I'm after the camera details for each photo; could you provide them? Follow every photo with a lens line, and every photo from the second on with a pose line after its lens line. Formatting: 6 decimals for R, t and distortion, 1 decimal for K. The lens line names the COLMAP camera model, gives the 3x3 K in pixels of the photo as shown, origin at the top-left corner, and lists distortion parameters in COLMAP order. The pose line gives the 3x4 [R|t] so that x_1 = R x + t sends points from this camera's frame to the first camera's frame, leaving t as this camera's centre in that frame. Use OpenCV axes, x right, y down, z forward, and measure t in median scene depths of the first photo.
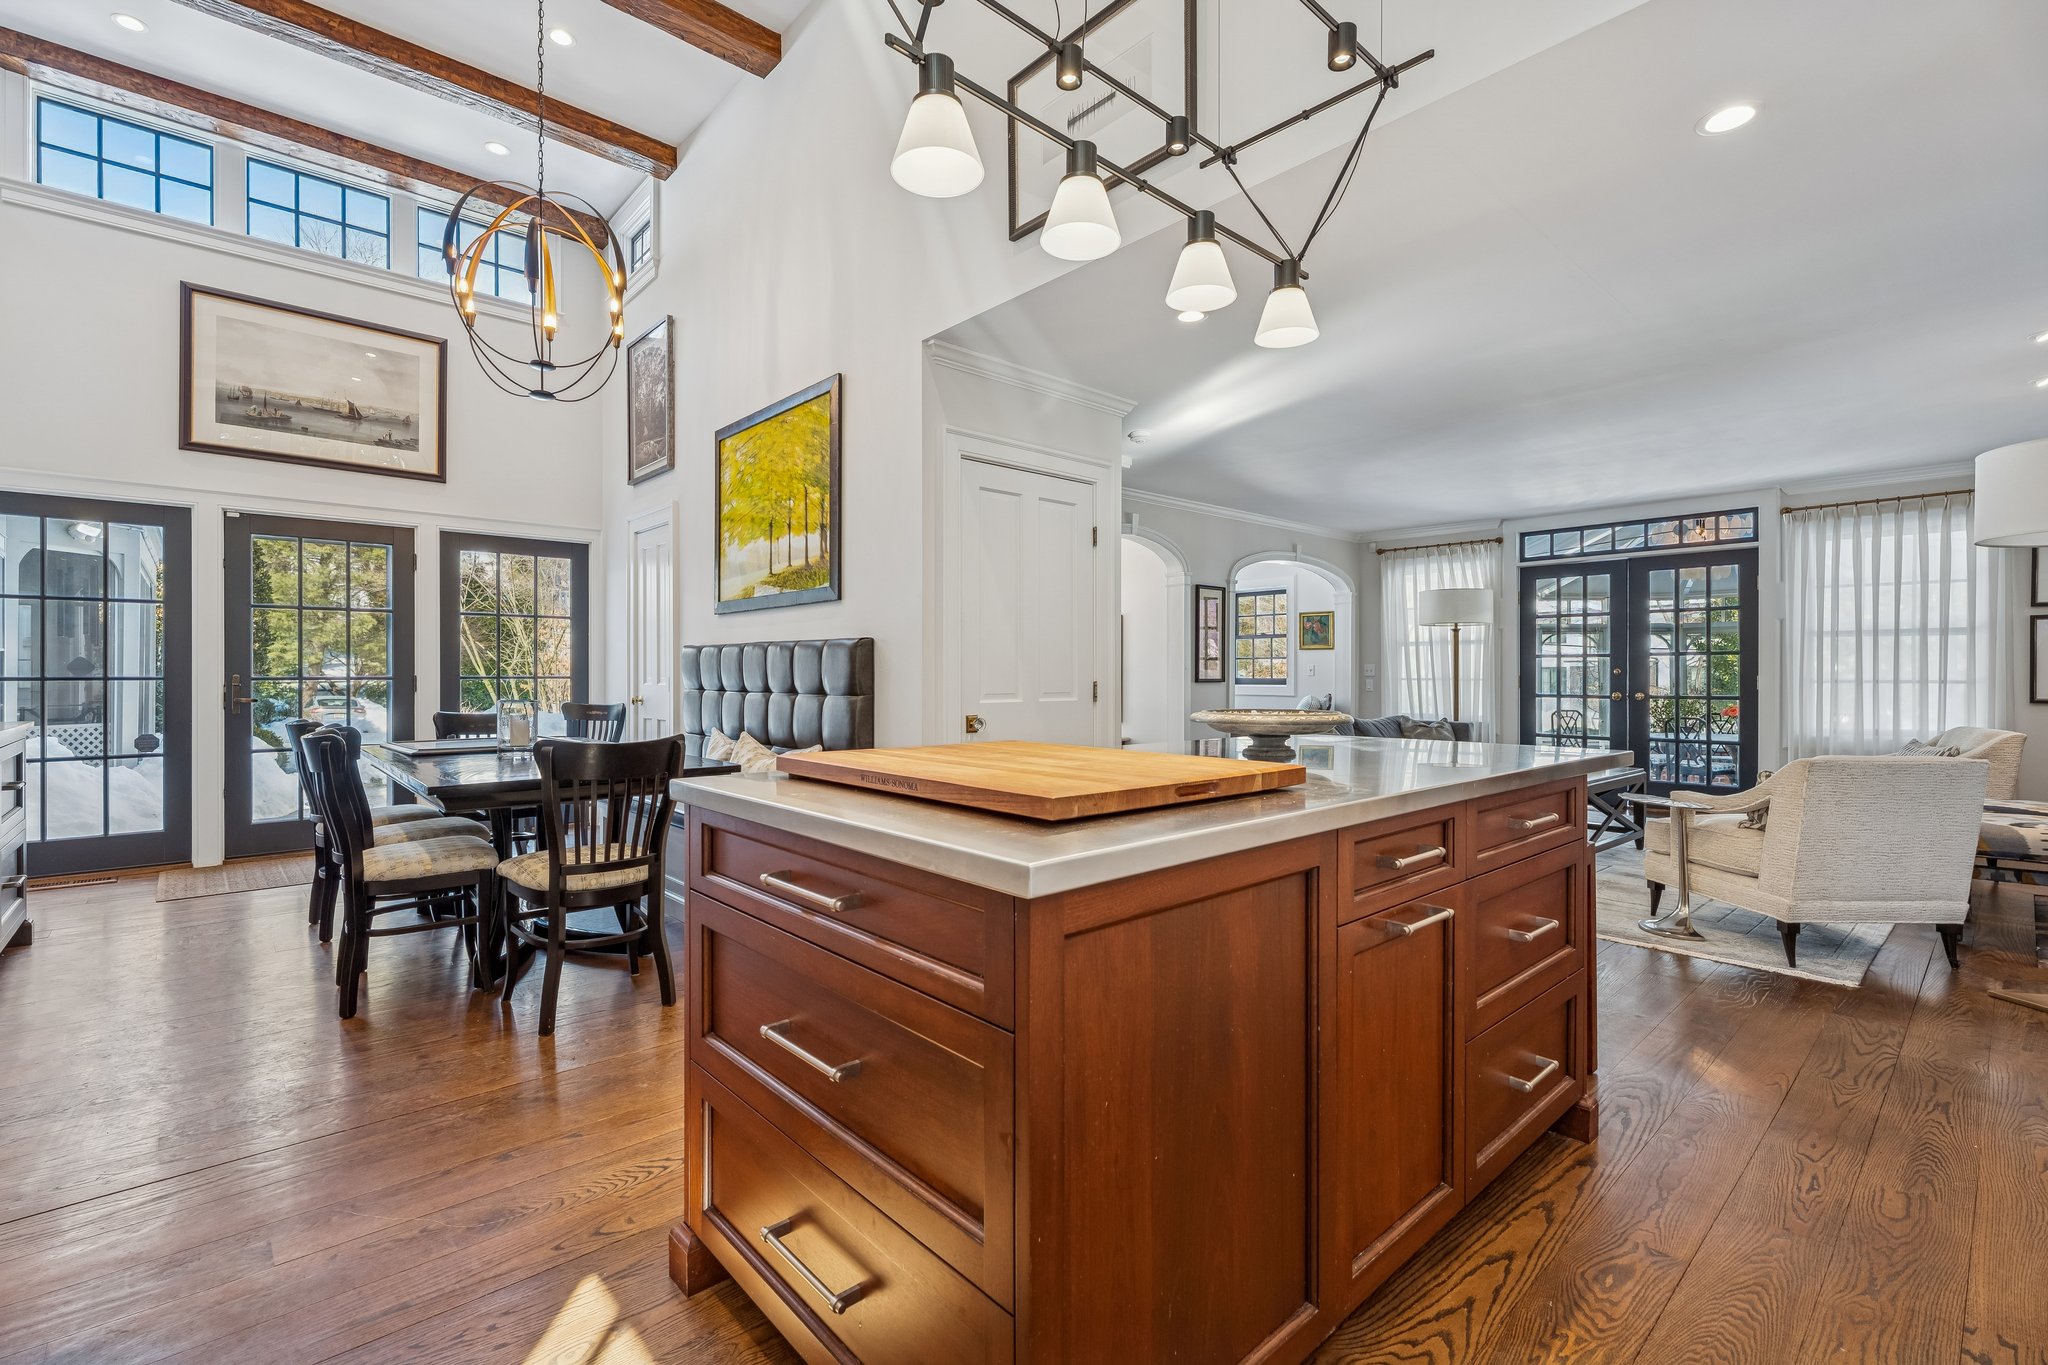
lens RADIAL K [[900.0, 0, 1024.0], [0, 900.0, 682.5], [0, 0, 1]] dist [-0.002576, -0.000354]
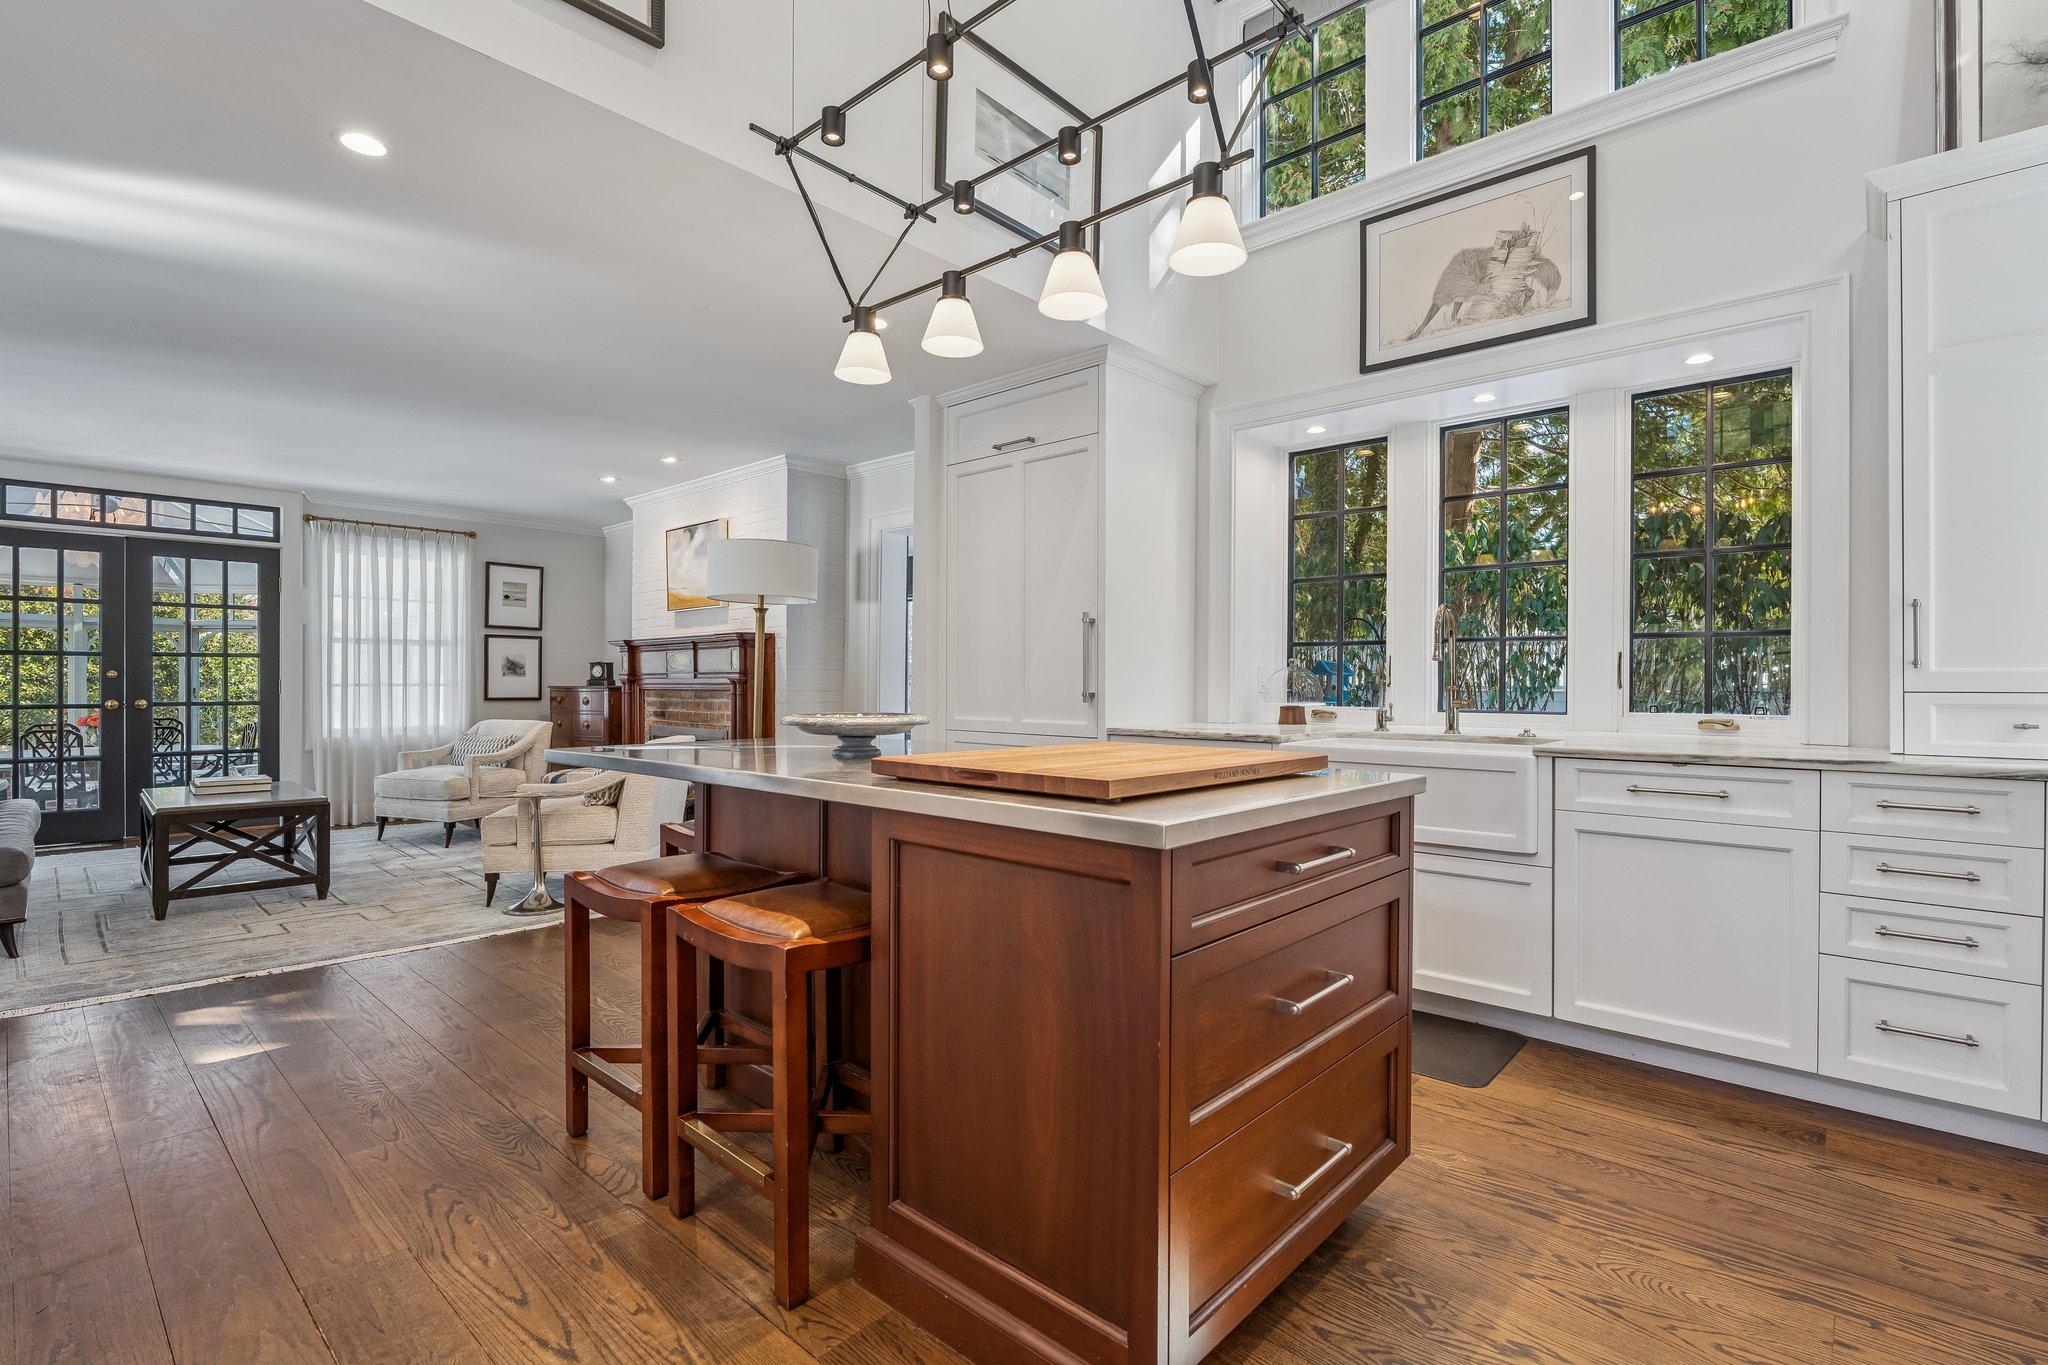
lens RADIAL K [[956.7, 0, 1024.0], [0, 956.7, 682.5], [0, 0, 1]] dist [-0.001116, -0.000600]
pose [[-0.092469, -0.002958, 0.995711, -0.278842], [0.003846, 0.999987, 0.003328, -0.004223], [-0.995708, 0.004138, -0.092456, 0.265825]]
